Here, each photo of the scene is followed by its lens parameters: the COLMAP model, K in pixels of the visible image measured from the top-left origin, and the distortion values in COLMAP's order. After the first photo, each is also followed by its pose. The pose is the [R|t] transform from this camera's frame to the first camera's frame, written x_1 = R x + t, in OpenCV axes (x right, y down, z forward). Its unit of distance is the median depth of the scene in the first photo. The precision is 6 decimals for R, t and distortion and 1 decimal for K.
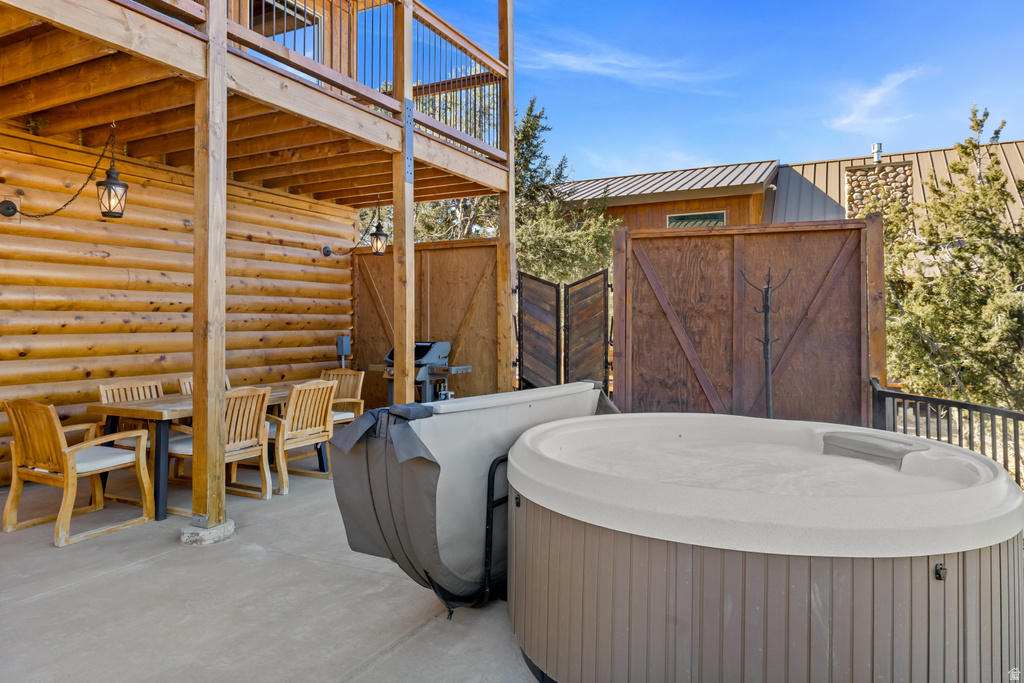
lens RADIAL K [[680.3, 0, 509.1], [0, 680.3, 319.0], [0, 0, 1]] dist [0.002371, 0.001516]
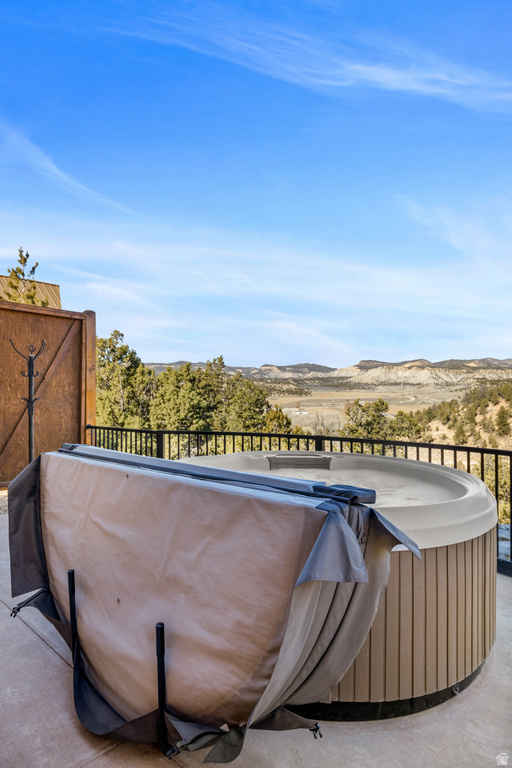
lens RADIAL K [[441.9, 0, 255.8], [0, 441.9, 387.0], [0, 0, 1]] dist [0.001163, -0.001225]
pose [[0.266261, 0.011196, 0.963836, -0.263348], [-0.015277, 0.999856, -0.007394, 0.008316], [-0.963780, -0.012756, 0.266394, 0.390995]]
